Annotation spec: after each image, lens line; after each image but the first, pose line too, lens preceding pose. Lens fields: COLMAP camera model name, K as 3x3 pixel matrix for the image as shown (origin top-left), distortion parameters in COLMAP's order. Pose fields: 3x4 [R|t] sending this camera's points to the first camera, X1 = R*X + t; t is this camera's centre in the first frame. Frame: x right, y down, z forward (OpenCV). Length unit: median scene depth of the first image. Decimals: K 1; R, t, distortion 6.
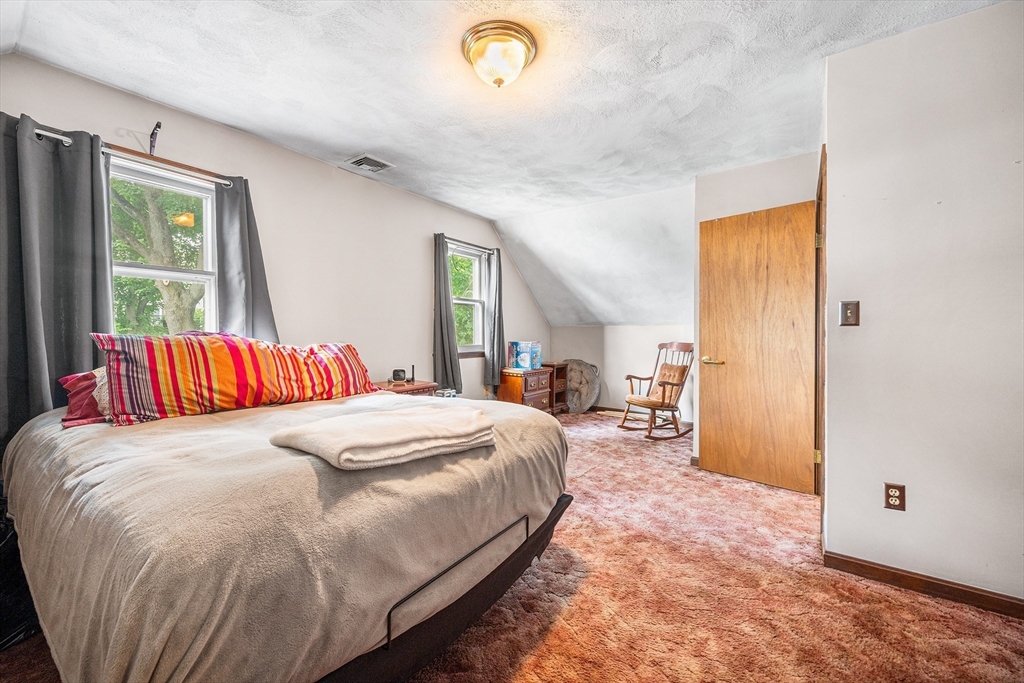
lens RADIAL K [[398.6, 0, 512.0], [0, 398.6, 341.5], [0, 0, 1]] dist [0.000432, -0.000108]
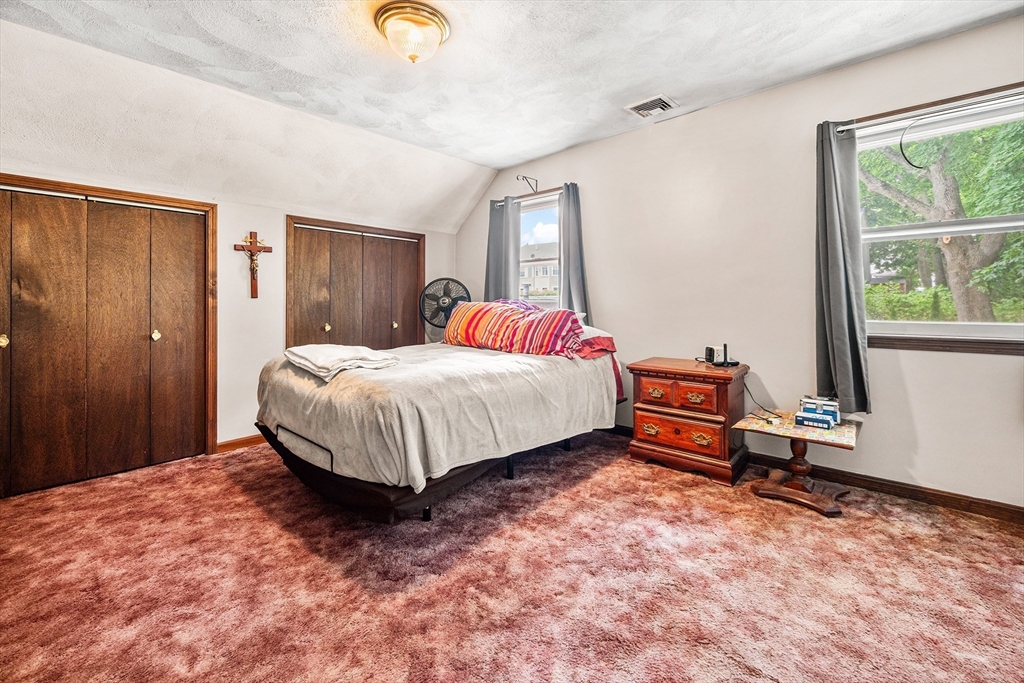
lens RADIAL K [[416.9, 0, 519.8], [0, 416.9, 302.7], [0, 0, 1]] dist [-0.001752, 0.000058]
pose [[-0.099485, 0.002653, -0.995036, 0.823951], [-0.014103, 0.999892, 0.004076, -0.019053], [0.994939, 0.014439, -0.099437, 1.127327]]
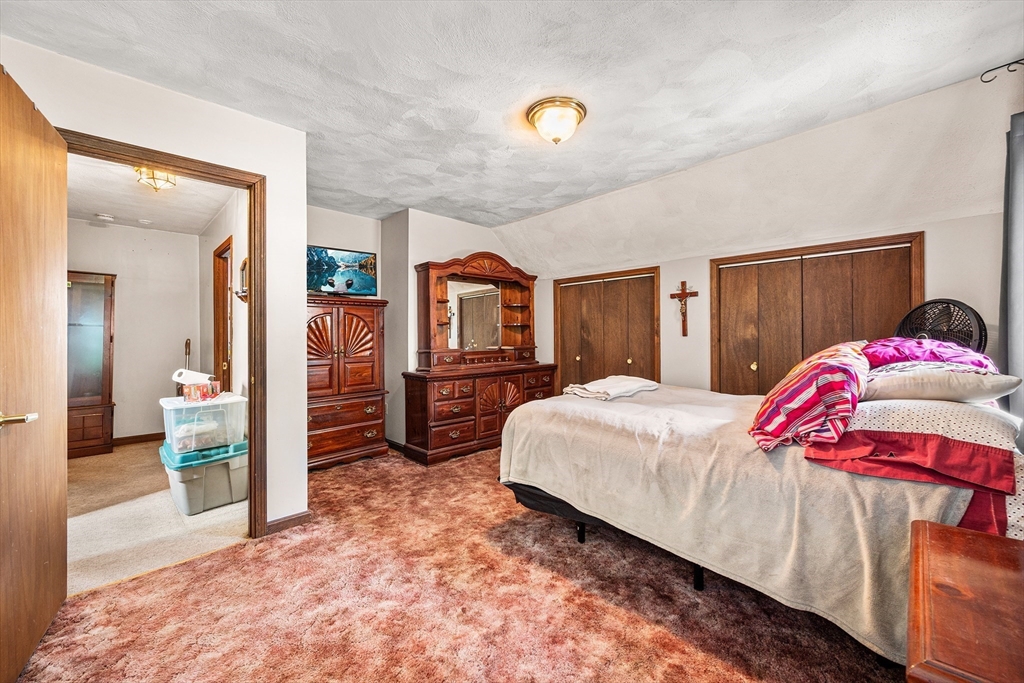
lens RADIAL K [[410.8, 0, 514.5], [0, 410.8, 335.4], [0, 0, 1]] dist [-0.001071, -0.000181]
pose [[-0.986134, 0.007754, 0.165771, -0.087961], [0.010146, 0.999856, 0.013589, -0.049321], [-0.165641, 0.015082, -0.986071, 1.850864]]
